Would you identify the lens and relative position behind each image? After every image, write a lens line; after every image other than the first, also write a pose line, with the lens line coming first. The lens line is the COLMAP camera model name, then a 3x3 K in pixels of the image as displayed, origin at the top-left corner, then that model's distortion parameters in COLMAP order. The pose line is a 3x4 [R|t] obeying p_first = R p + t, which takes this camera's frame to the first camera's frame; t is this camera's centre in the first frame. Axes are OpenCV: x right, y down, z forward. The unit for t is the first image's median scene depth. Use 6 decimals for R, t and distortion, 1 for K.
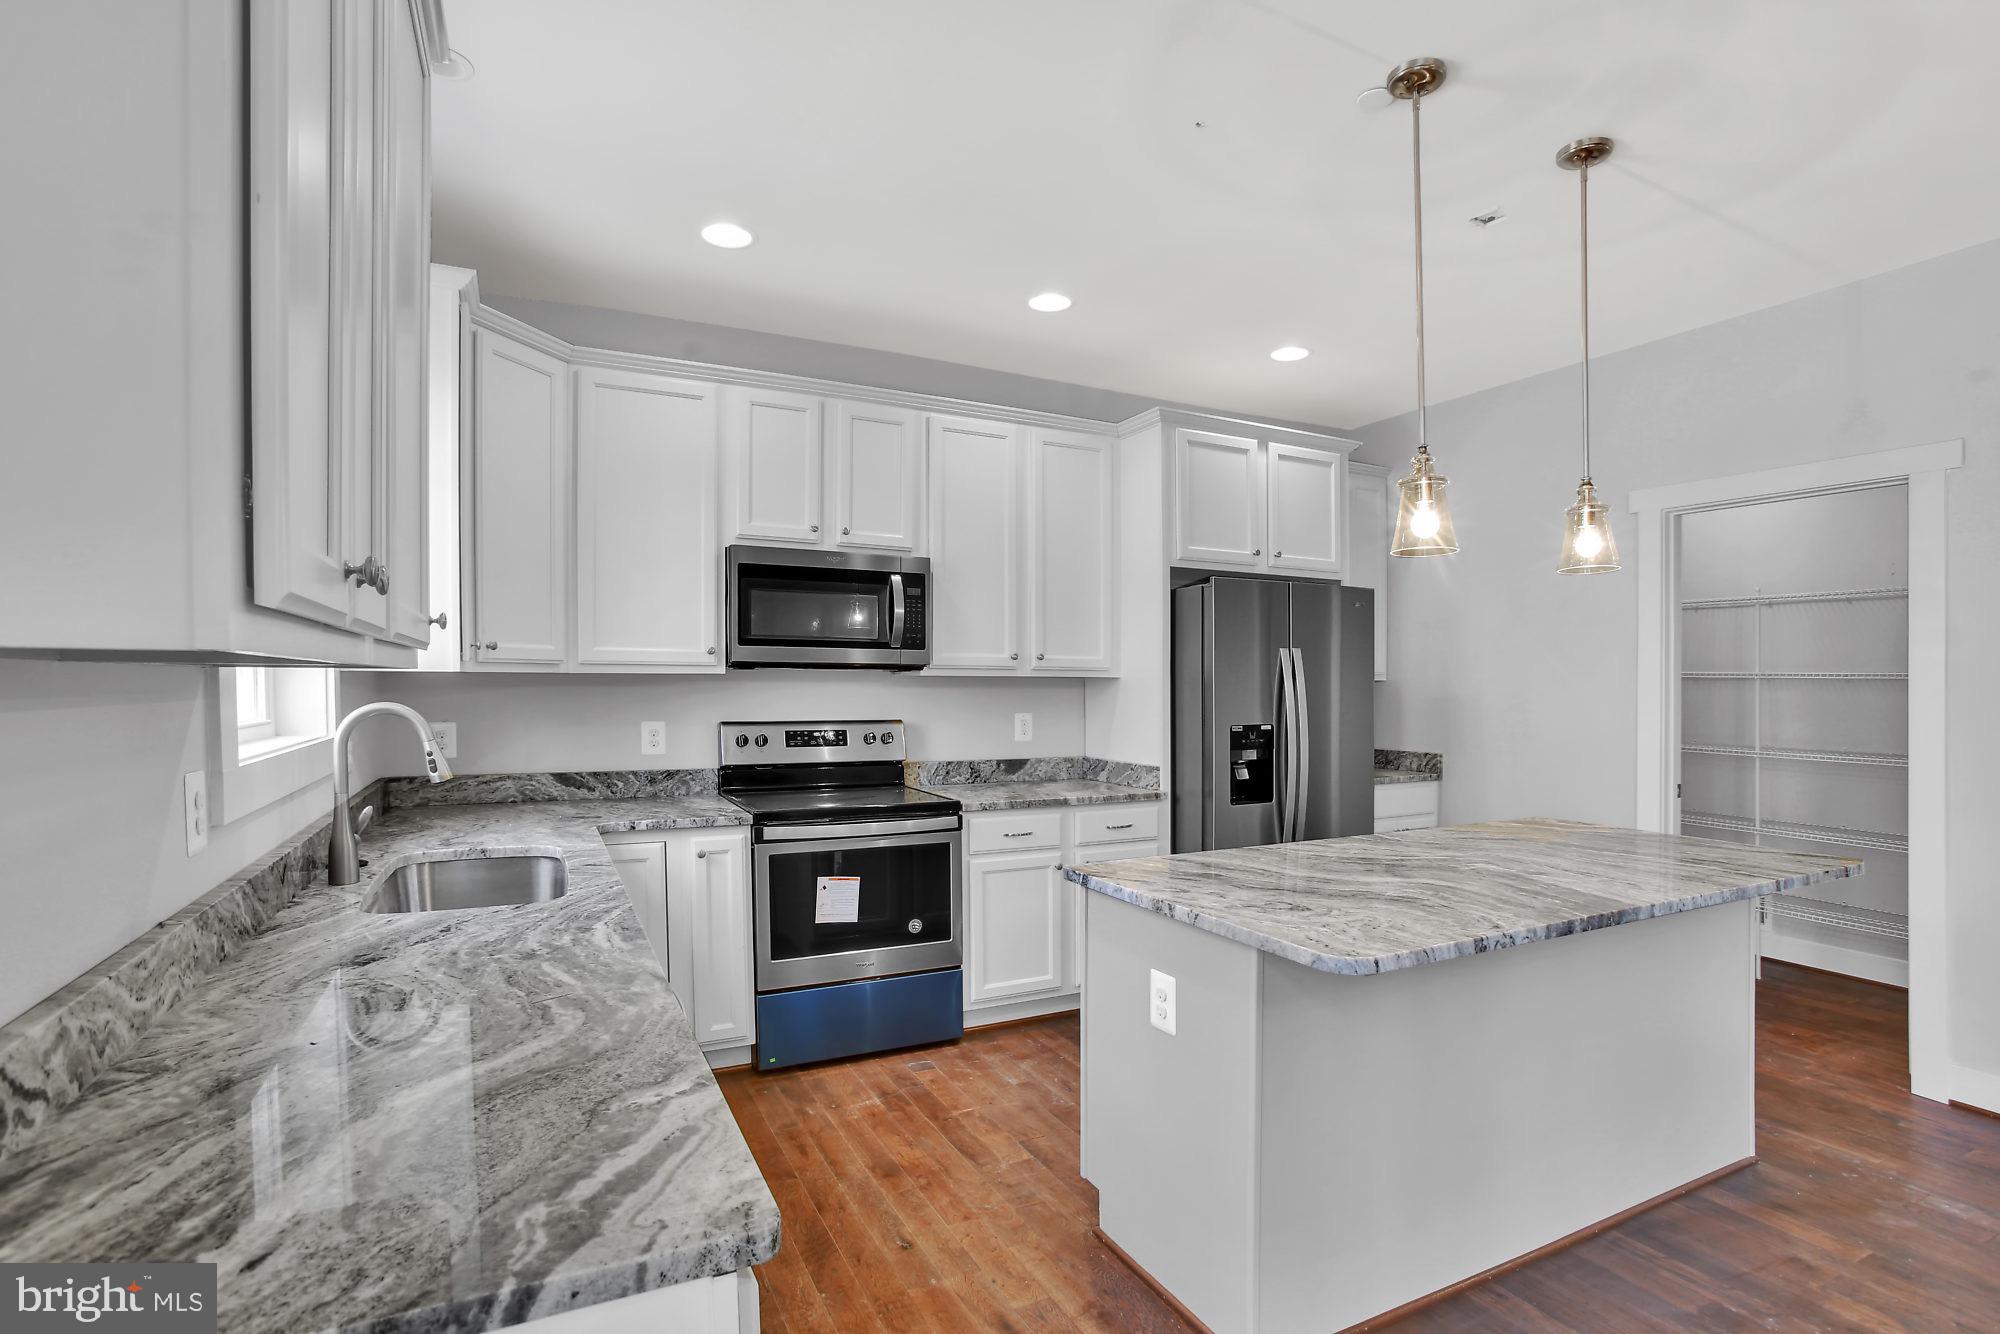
lens RADIAL K [[966.6, 0, 1000.0], [0, 966.6, 667.0], [0, 0, 1]] dist [-0.022031, 0.000158]
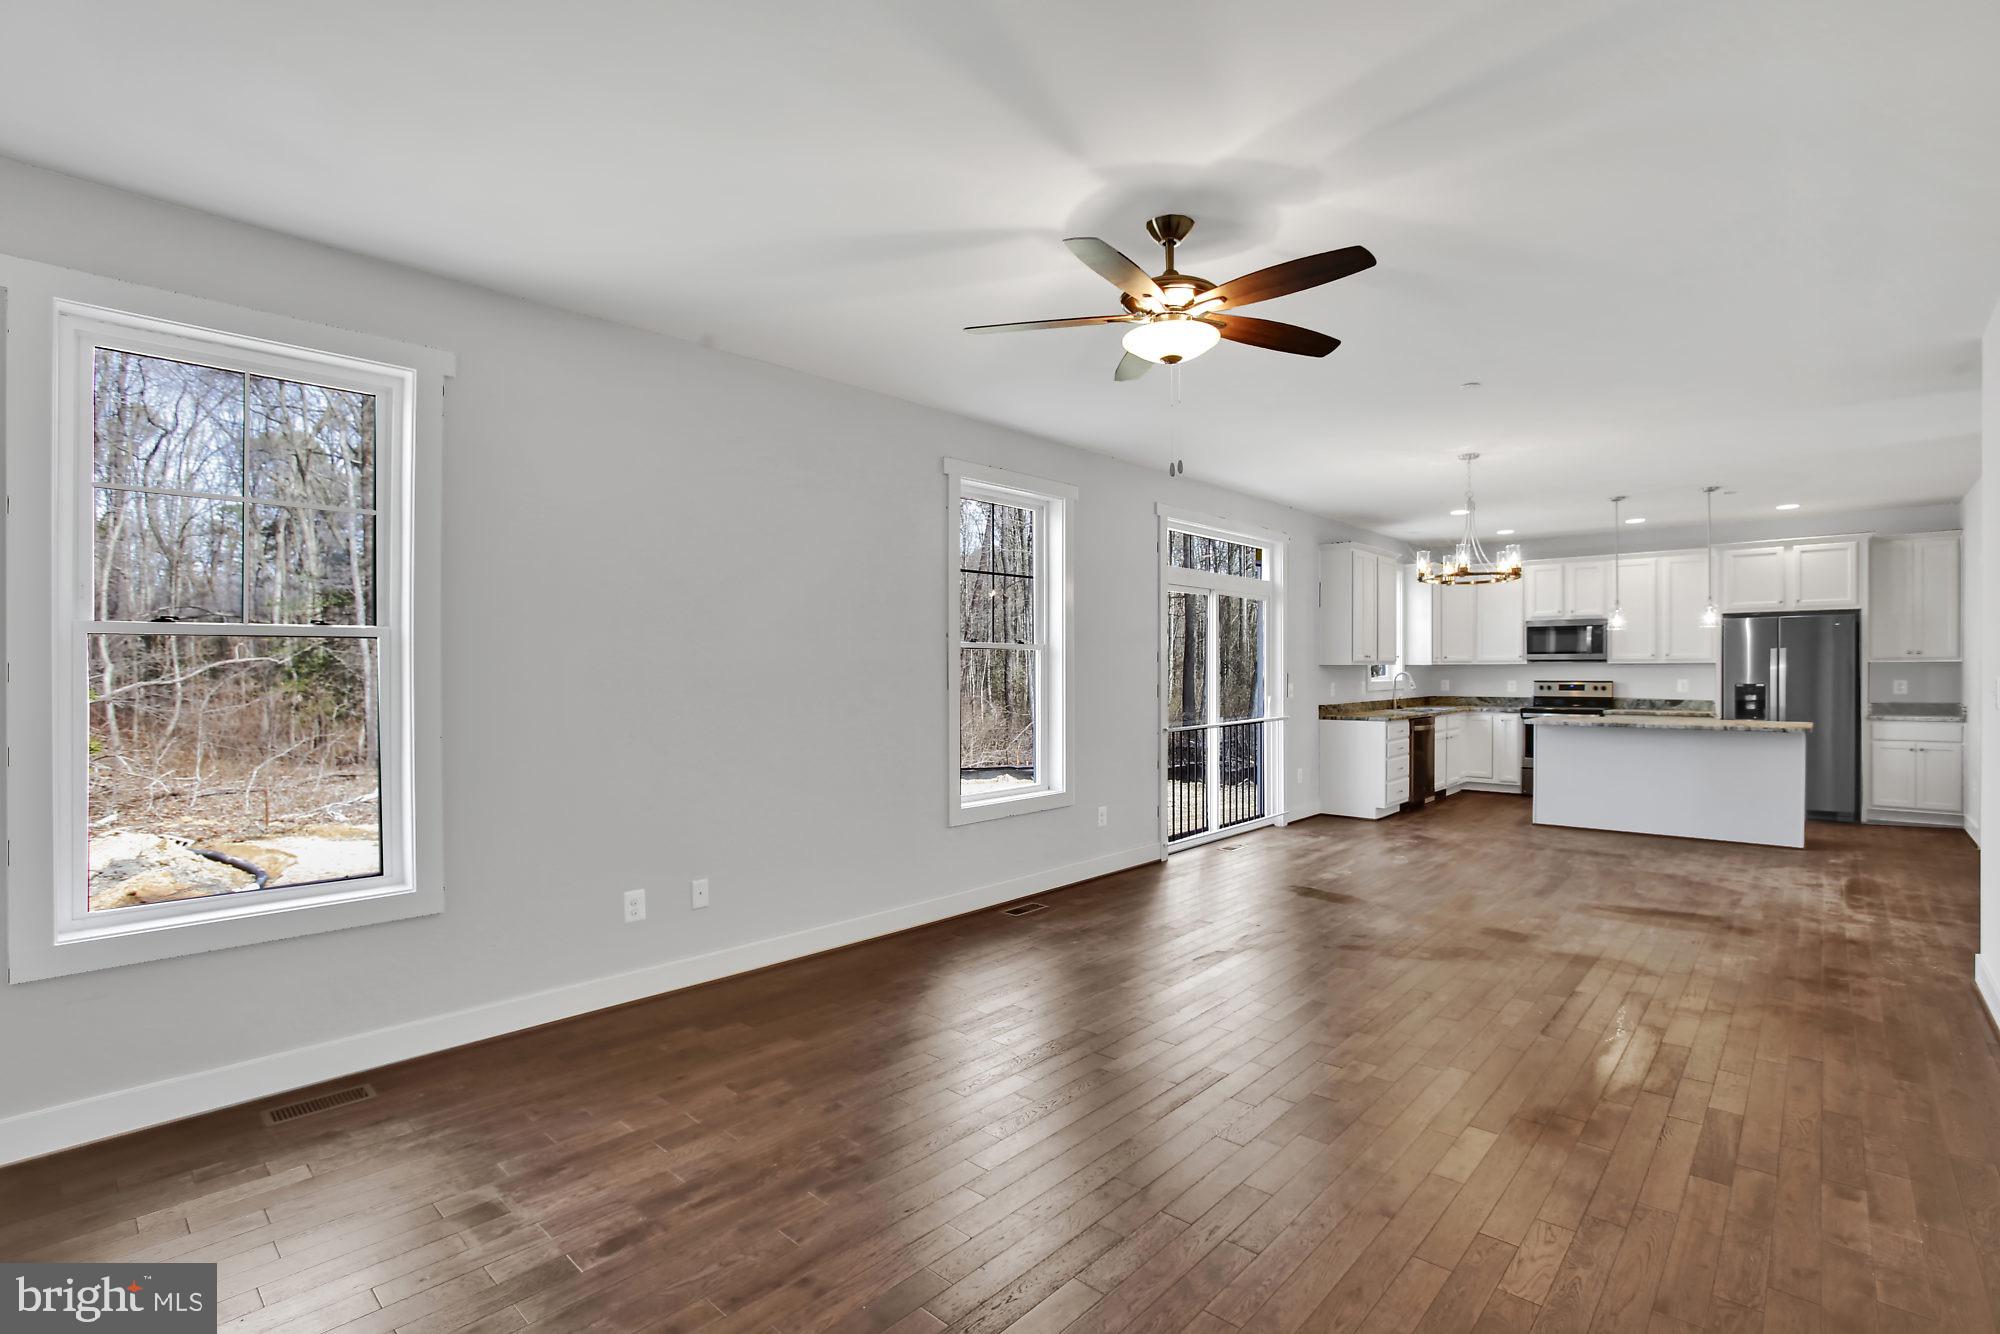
lens RADIAL K [[966.6, 0, 1000.0], [0, 966.6, 667.0], [0, 0, 1]] dist [-0.022031, 0.000158]
pose [[0.373130, -0.008477, -0.927740, 1.665802], [0.022826, 0.999739, 0.000046, -0.018498], [0.927498, -0.021194, 0.373227, -1.433398]]
